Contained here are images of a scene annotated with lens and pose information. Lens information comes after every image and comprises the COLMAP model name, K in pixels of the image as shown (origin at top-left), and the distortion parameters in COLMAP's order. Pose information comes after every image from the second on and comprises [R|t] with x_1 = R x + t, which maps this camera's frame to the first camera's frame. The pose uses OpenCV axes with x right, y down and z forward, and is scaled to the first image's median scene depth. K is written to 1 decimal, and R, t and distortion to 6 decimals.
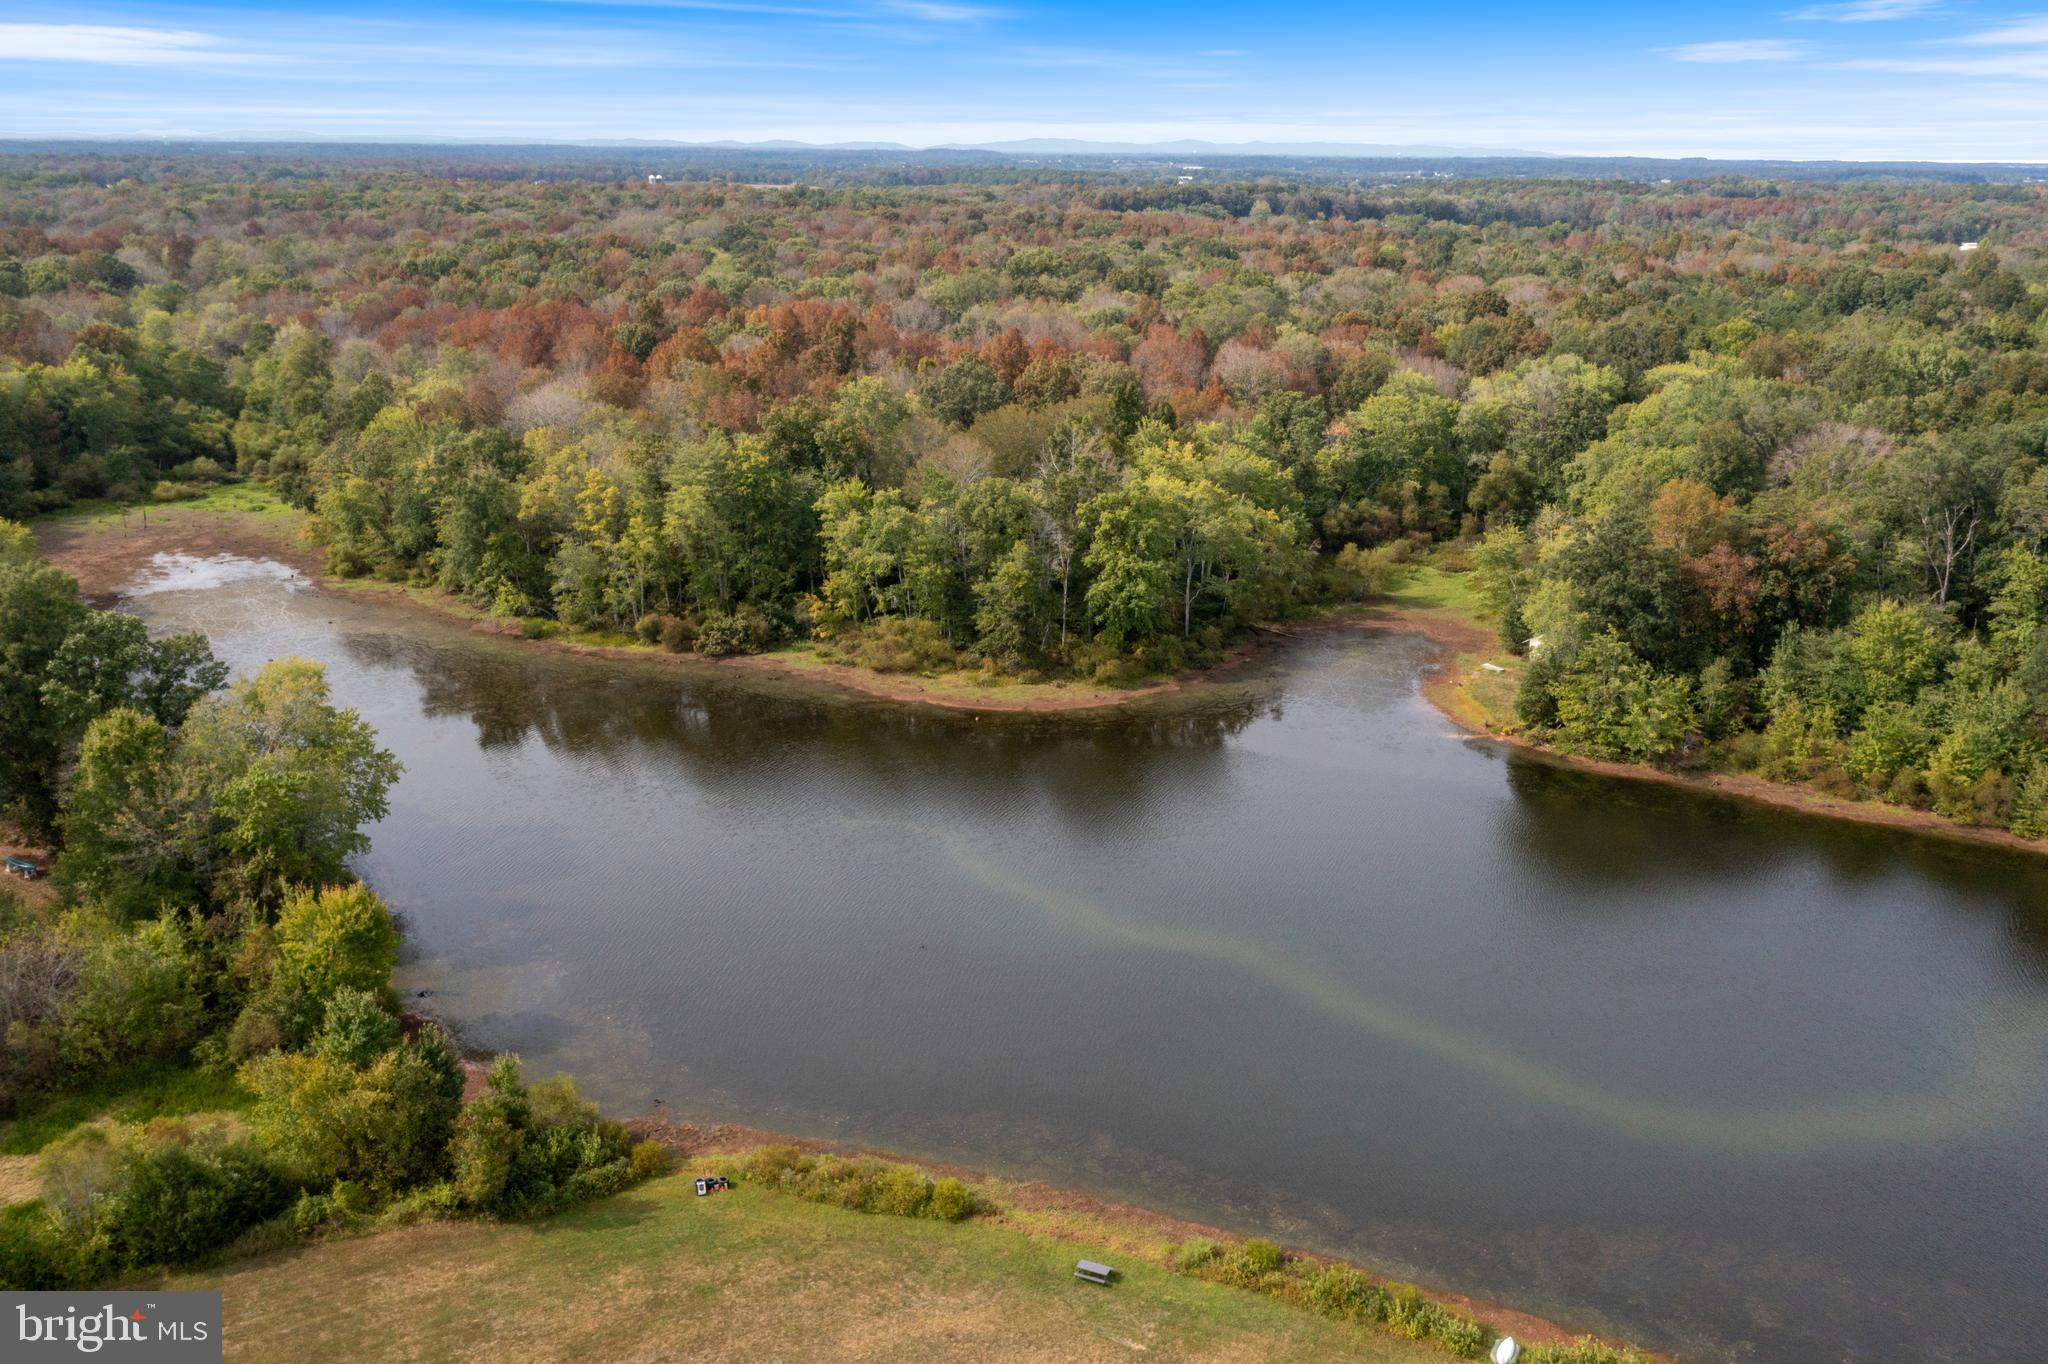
lens RADIAL K [[1622.2, 0, 1024.0], [0, 1622.2, 687.9], [0, 0, 1]] dist [-0.013942, 0.018894]
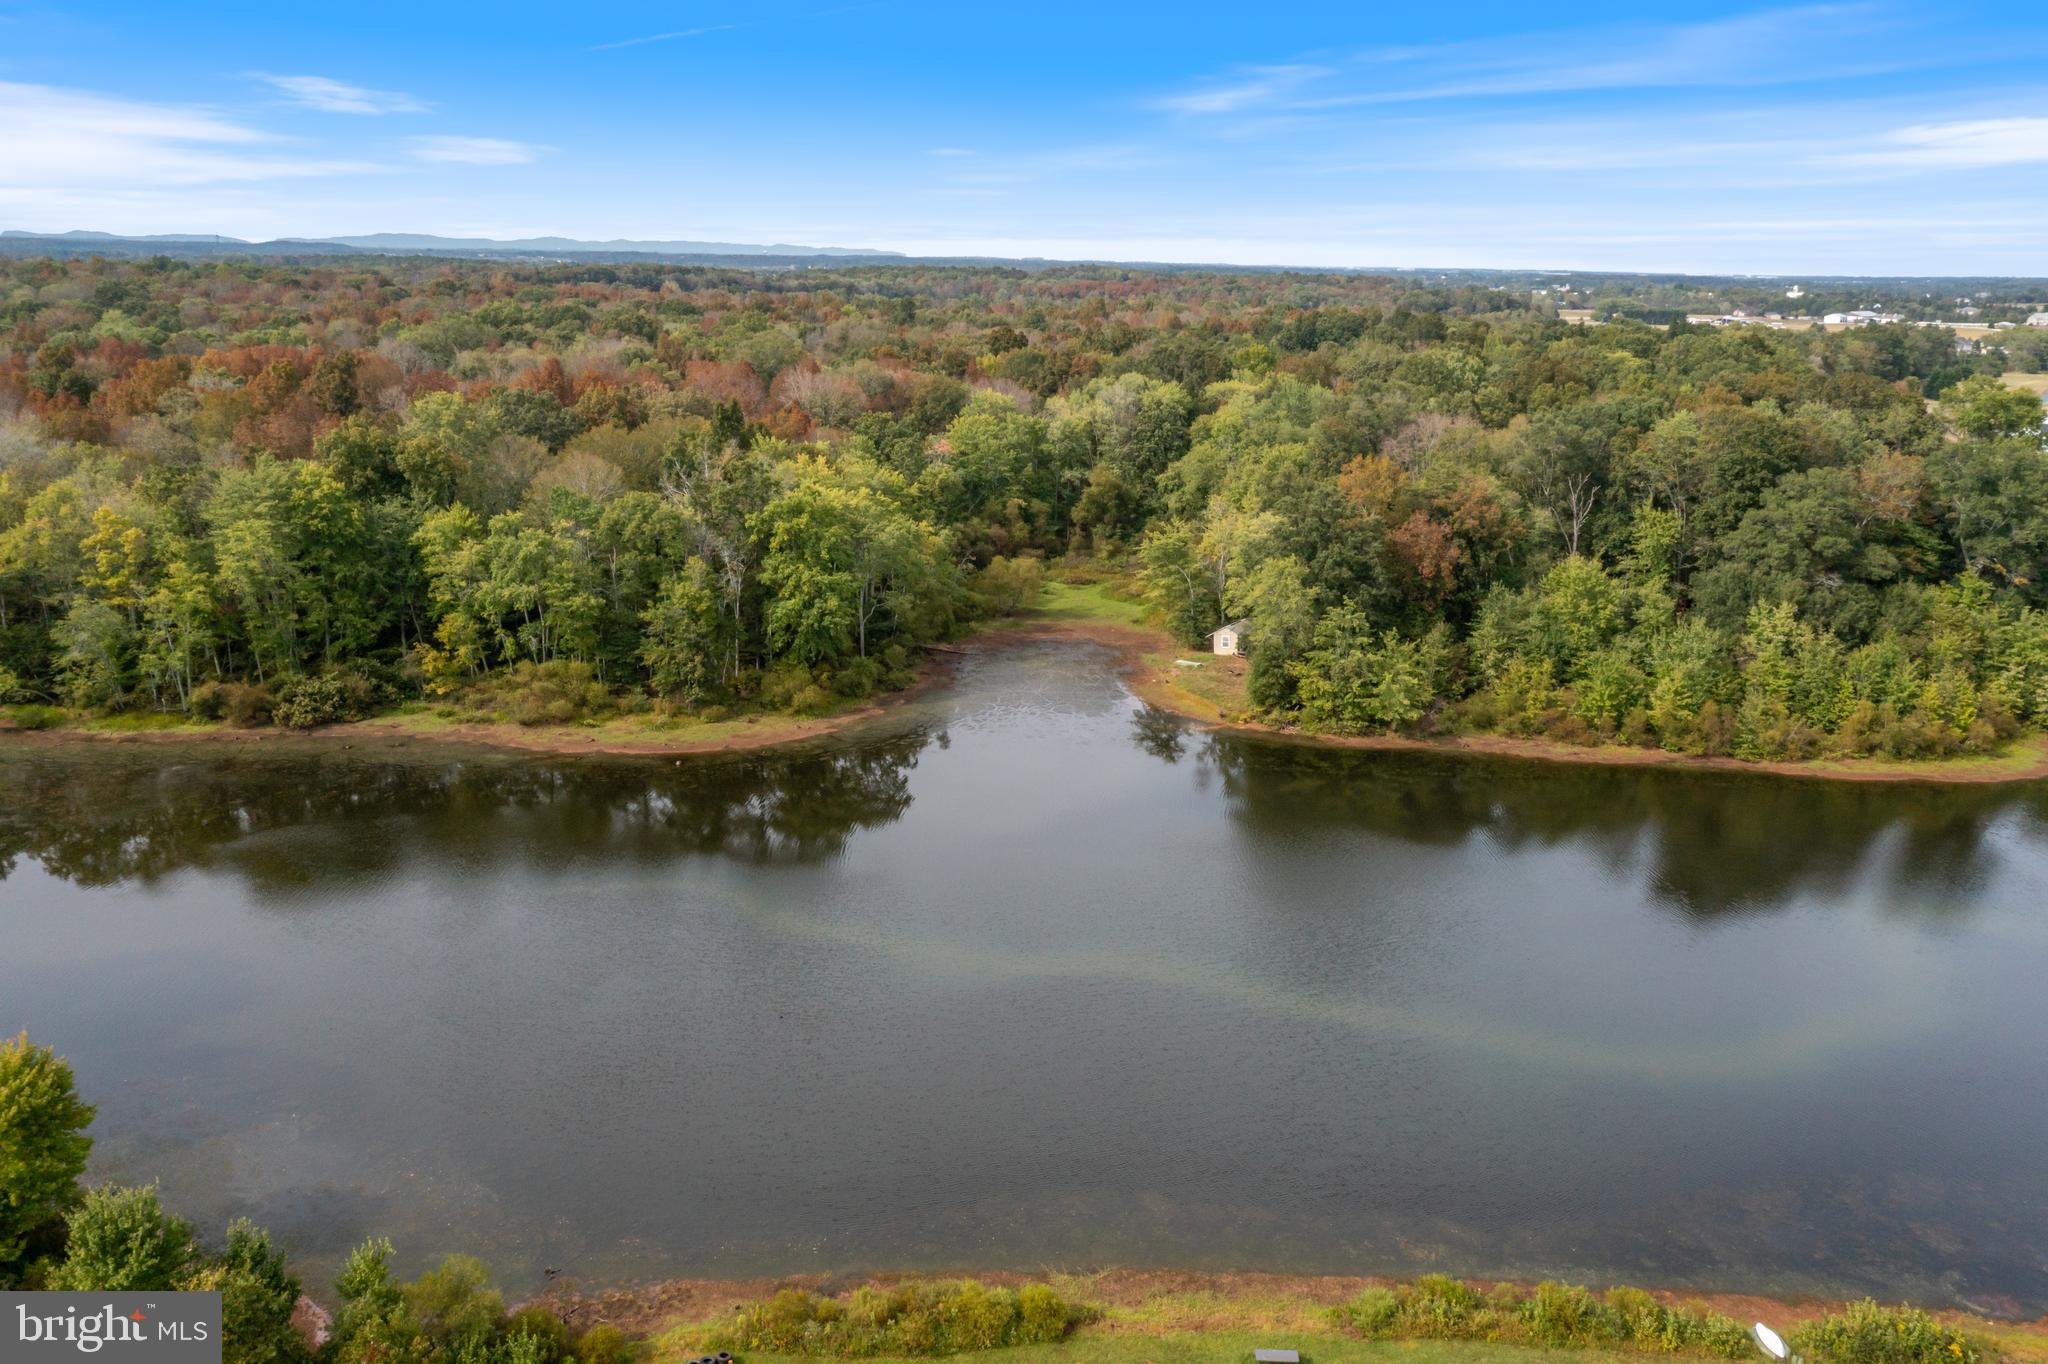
lens RADIAL K [[1622.2, 0, 1040.4], [0, 1622.2, 677.9], [0, 0, 1]] dist [-0.013942, 0.018894]
pose [[0.932864, -0.082387, 0.350682, -0.130216], [0.101959, 0.994075, -0.037685, 0.023201], [-0.345499, 0.070910, 0.935736, 0.125595]]
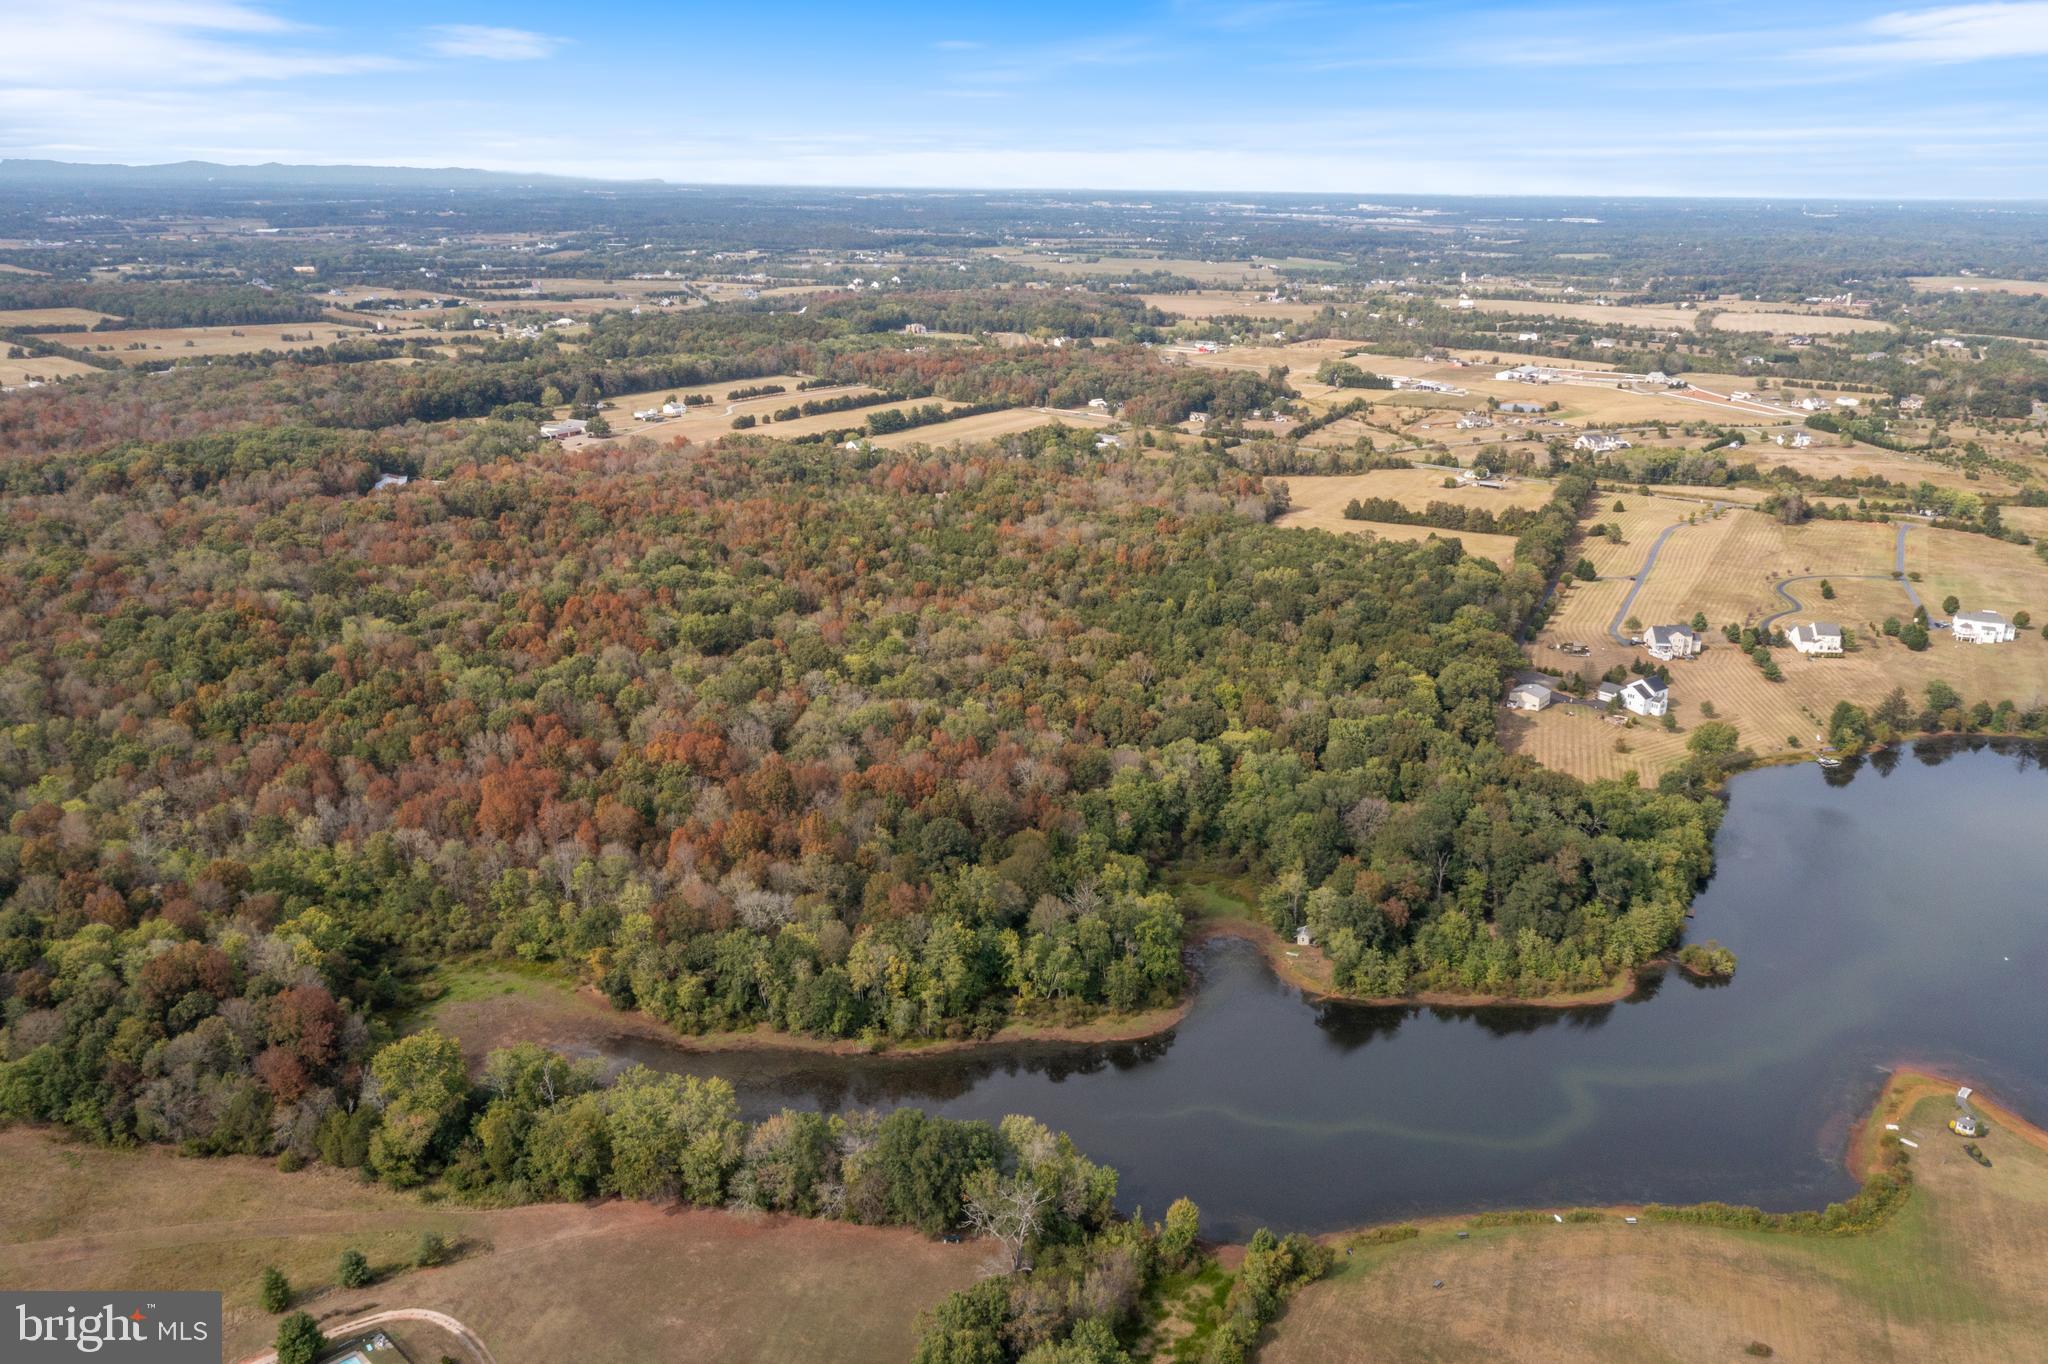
lens RADIAL K [[1622.2, 0, 1017.5], [0, 1622.2, 680.1], [0, 0, 1]] dist [-0.013942, 0.018894]
pose [[0.856583, -0.161616, 0.490047, -1.065718], [0.164253, 0.985687, 0.037969, -0.526257], [-0.489169, 0.047968, 0.870869, -0.787346]]
